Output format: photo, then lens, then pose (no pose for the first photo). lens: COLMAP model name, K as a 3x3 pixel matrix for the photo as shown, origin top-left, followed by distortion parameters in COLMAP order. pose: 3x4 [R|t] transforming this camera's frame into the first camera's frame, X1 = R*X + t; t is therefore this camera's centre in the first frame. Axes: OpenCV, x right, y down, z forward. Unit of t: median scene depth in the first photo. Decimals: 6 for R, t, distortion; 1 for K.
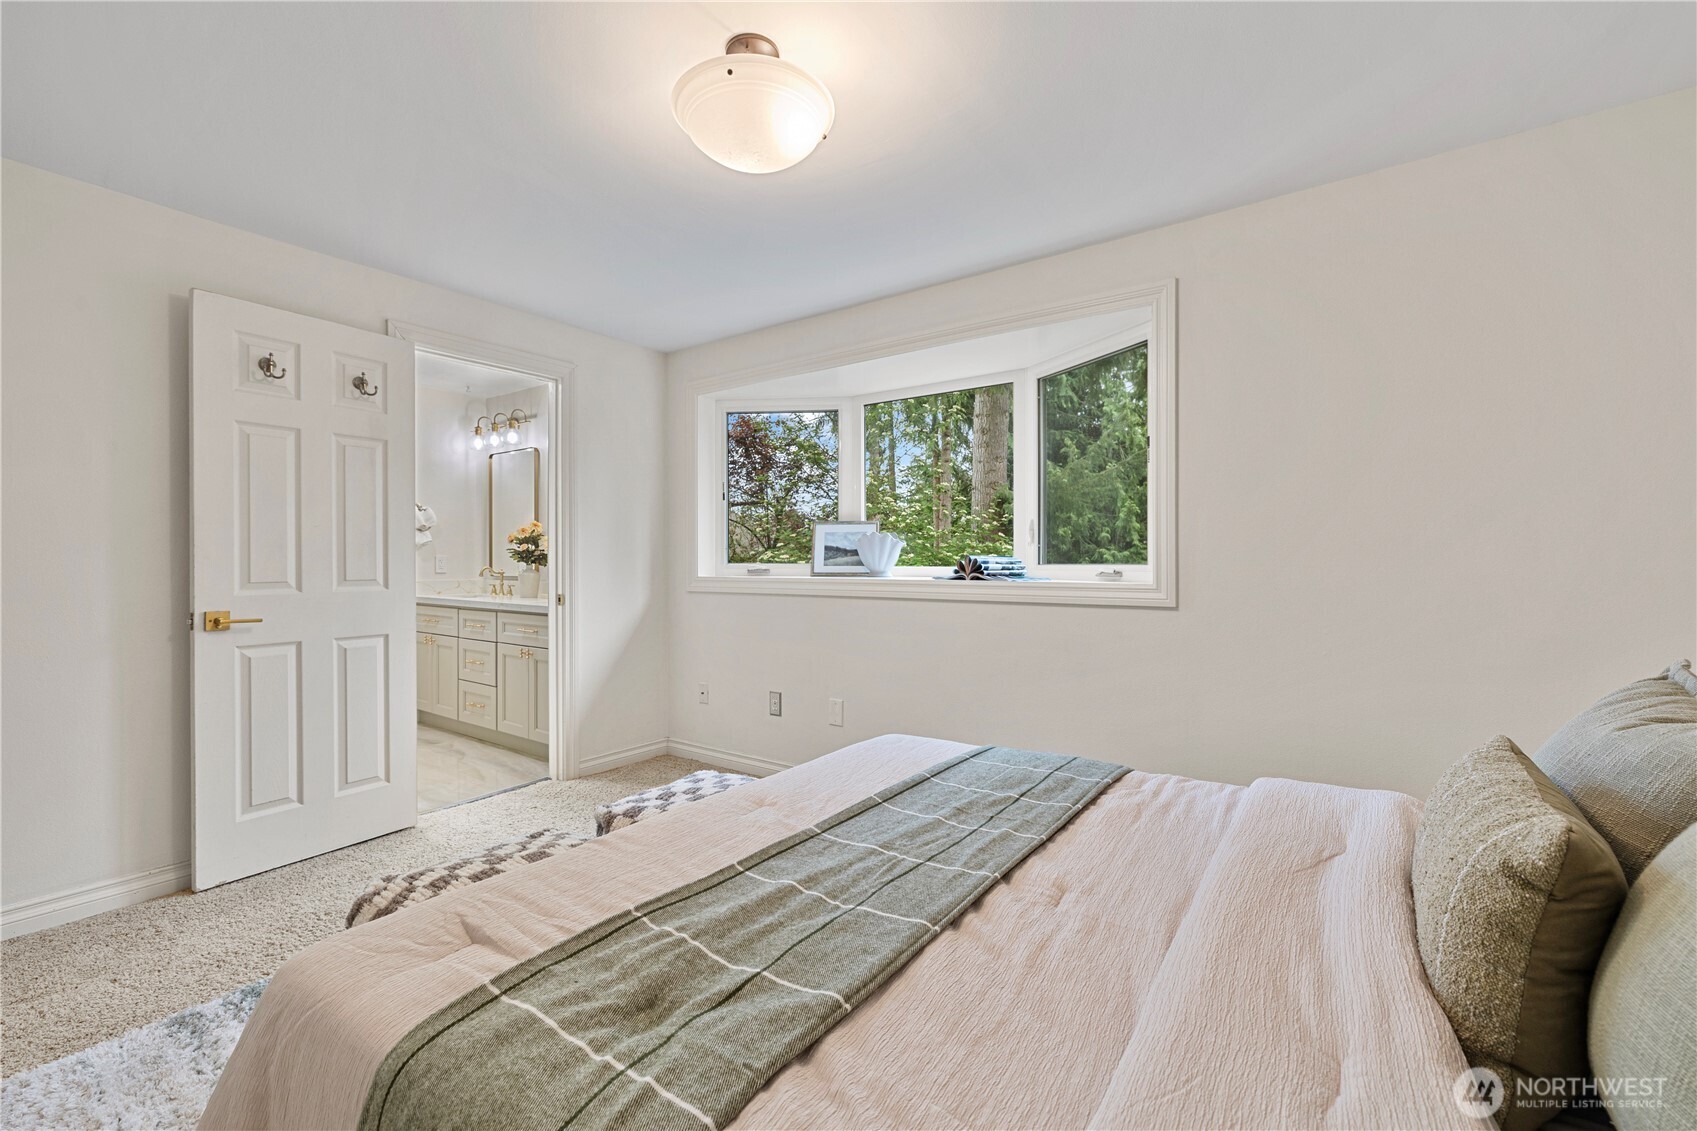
lens RADIAL K [[719.1, 0, 853.3], [0, 719.1, 564.6], [0, 0, 1]] dist [-0.000096, -0.000220]
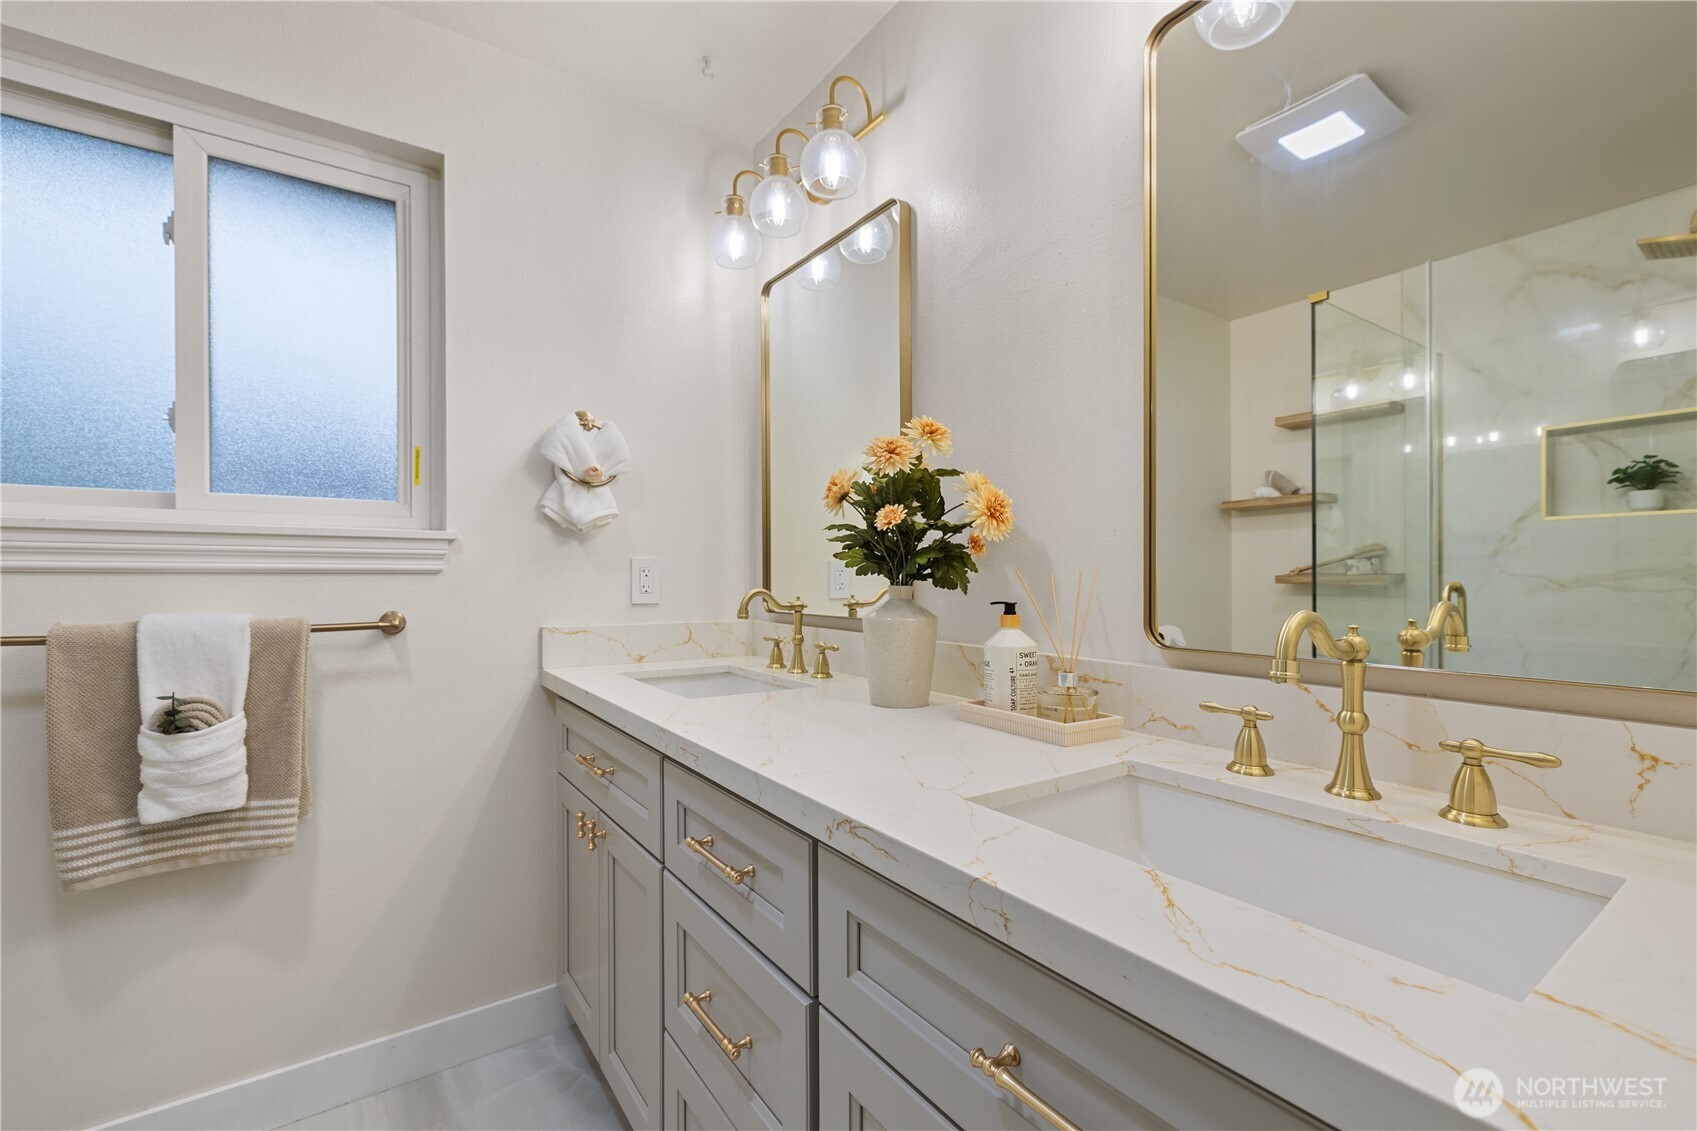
lens RADIAL K [[719.1, 0, 845.2], [0, 719.1, 569.3], [0, 0, 1]] dist [-0.000096, -0.000220]
pose [[0.941393, -0.003777, -0.337290, -0.494119], [0.002861, 0.999991, -0.003212, -0.006066], [0.337299, 0.002058, 0.941395, 0.962974]]
